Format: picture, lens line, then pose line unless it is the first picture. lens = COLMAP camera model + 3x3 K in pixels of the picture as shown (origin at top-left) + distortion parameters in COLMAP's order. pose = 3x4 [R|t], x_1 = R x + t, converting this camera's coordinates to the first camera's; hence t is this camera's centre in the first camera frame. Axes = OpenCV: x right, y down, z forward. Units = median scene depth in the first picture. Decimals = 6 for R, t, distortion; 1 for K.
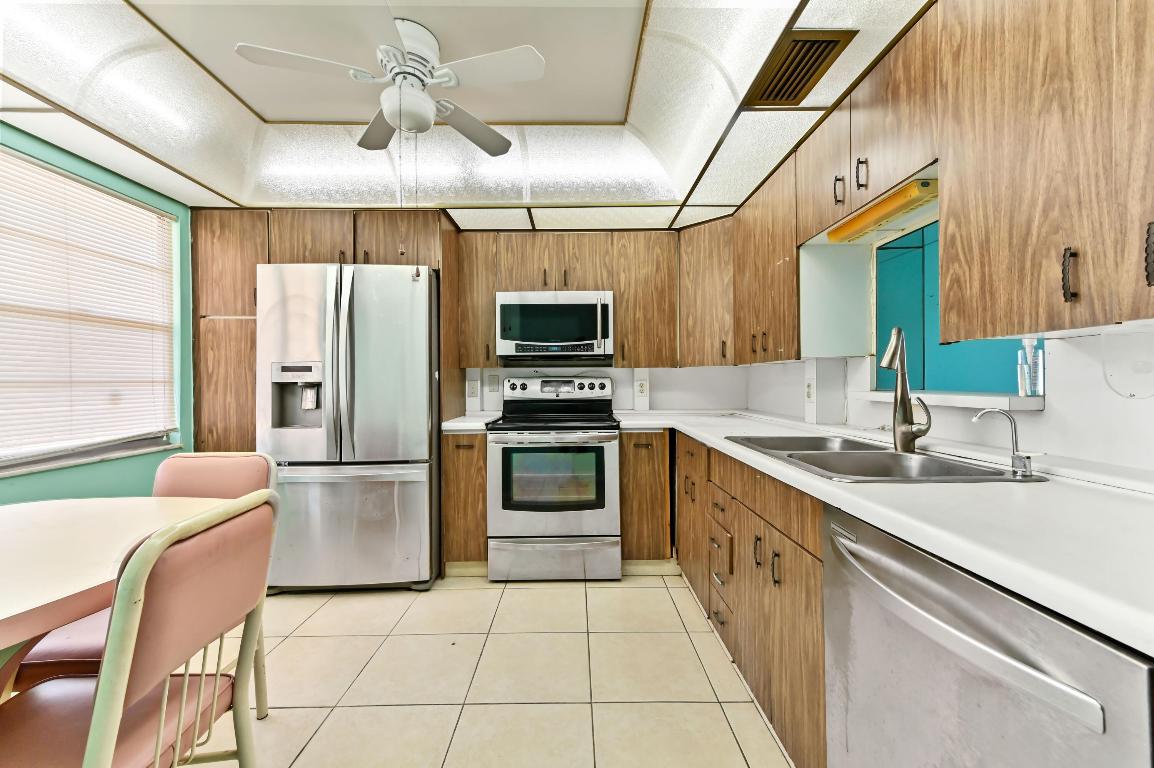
lens RADIAL K [[451.7, 0, 577.0], [0, 451.7, 384.0], [0, 0, 1]] dist [0.016077, 0.000073]
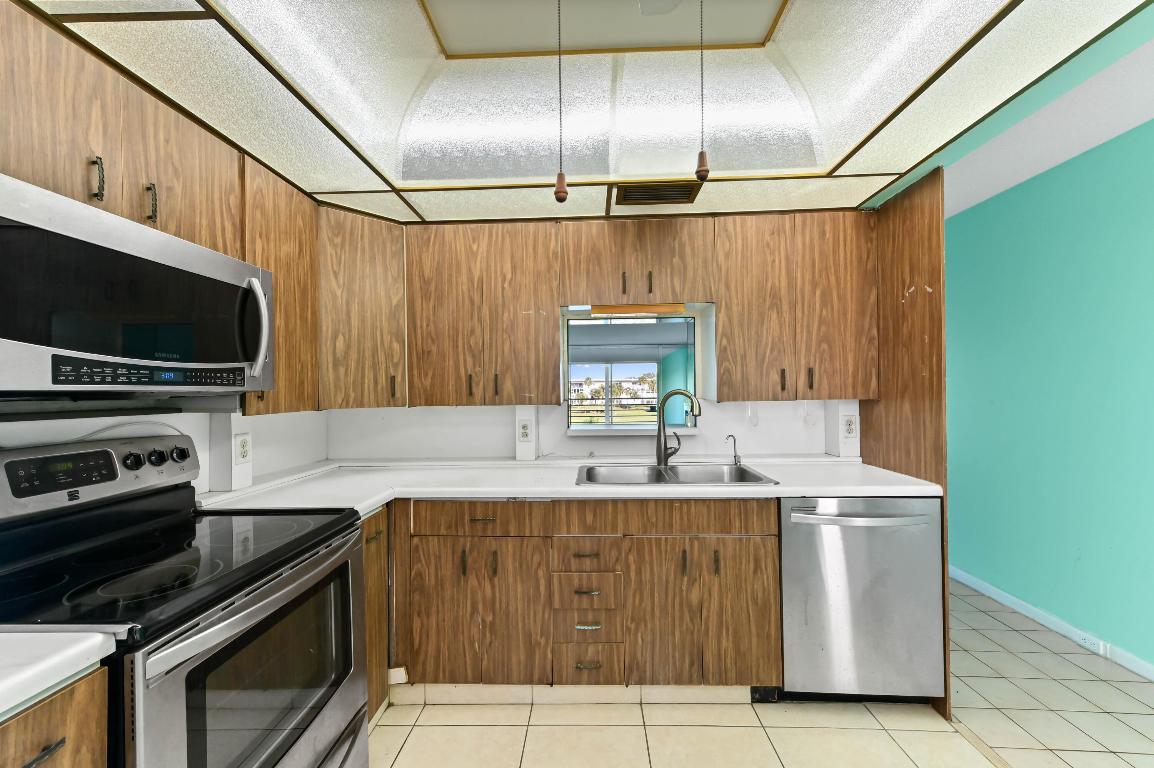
lens RADIAL K [[455.8, 0, 578.5], [0, 455.8, 390.3], [0, 0, 1]] dist [0.015058, 0.000014]
pose [[0.036245, 0.005639, 0.999327, -0.491651], [0.018514, 0.999809, -0.006313, -0.061636], [-0.999171, 0.018730, 0.036134, 0.682554]]
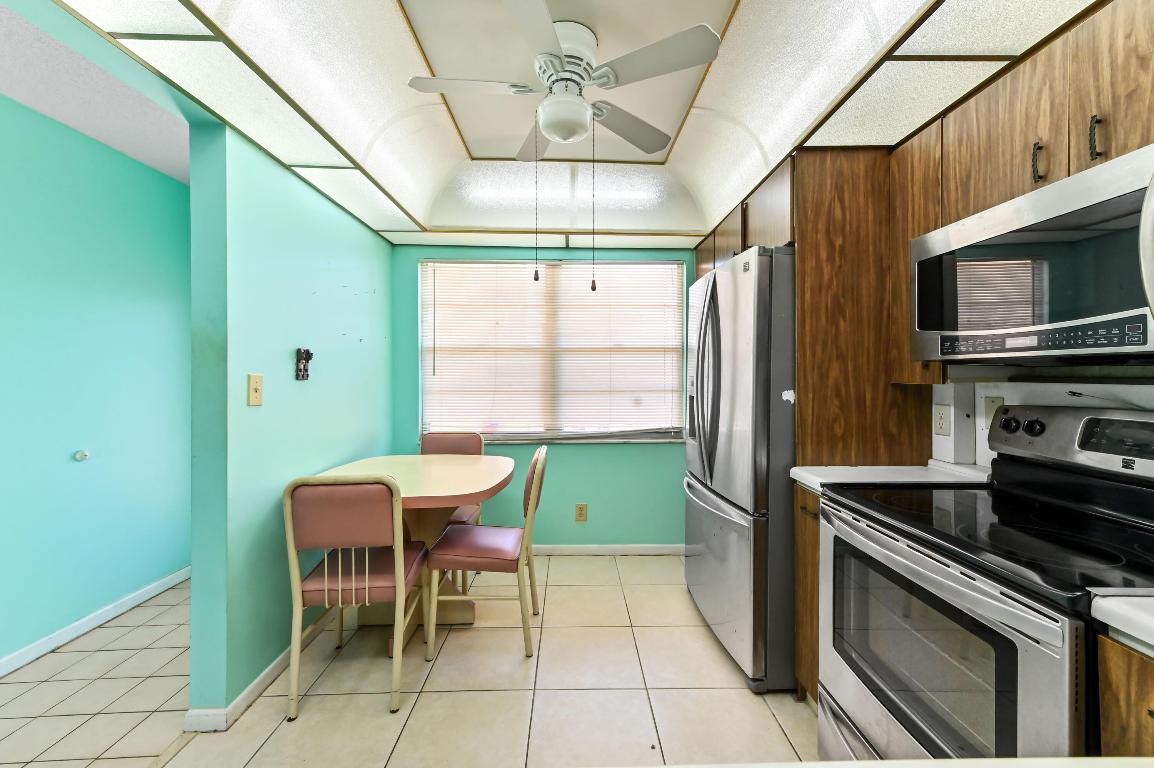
lens RADIAL K [[458.2, 0, 579.4], [0, 458.2, 375.1], [0, 0, 1]] dist [0.017233, 0.000230]
pose [[0.016794, 0.006758, -0.999836, 0.384127], [-0.006320, 0.999958, 0.006653, -0.054462], [0.999839, 0.006207, 0.016836, 0.669114]]
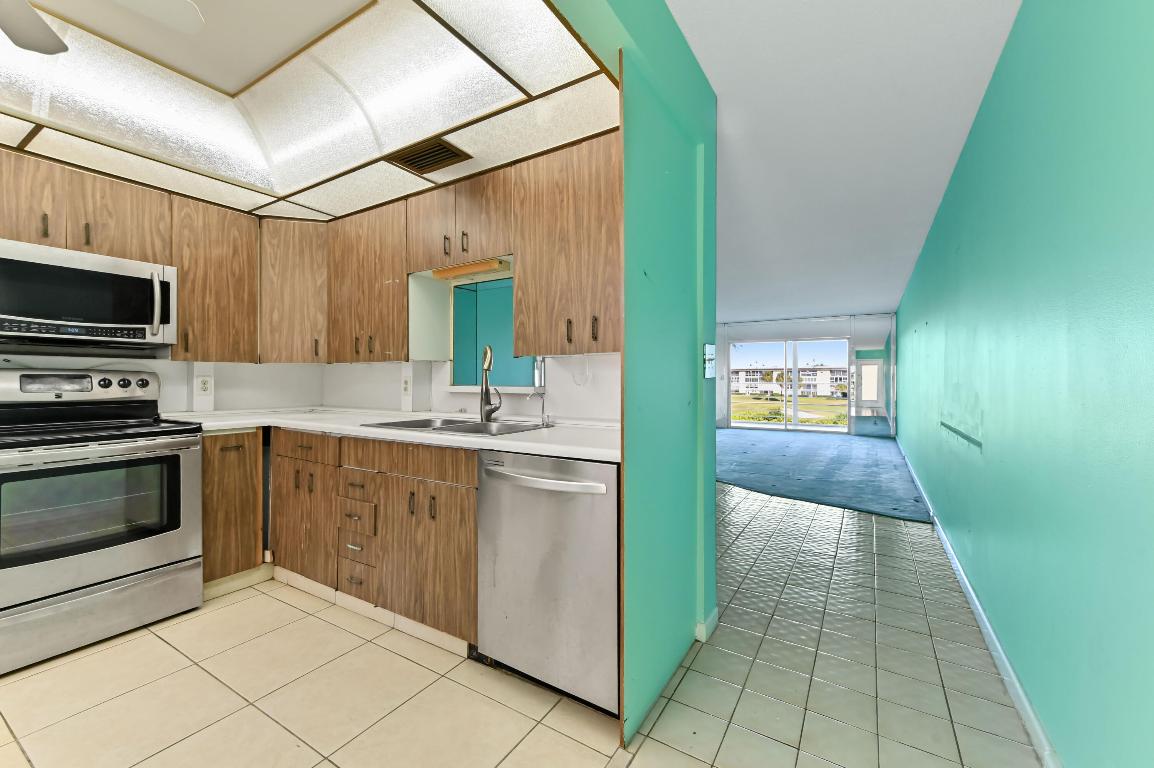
lens RADIAL K [[468.6, 0, 572.6], [0, 468.6, 378.4], [0, 0, 1]] dist [0.016035, 0.000071]
pose [[0.536130, 0.010990, 0.844064, -0.288128], [-0.000664, 0.999920, -0.012597, 0.008160], [-0.844135, 0.006193, 0.536095, -0.082230]]
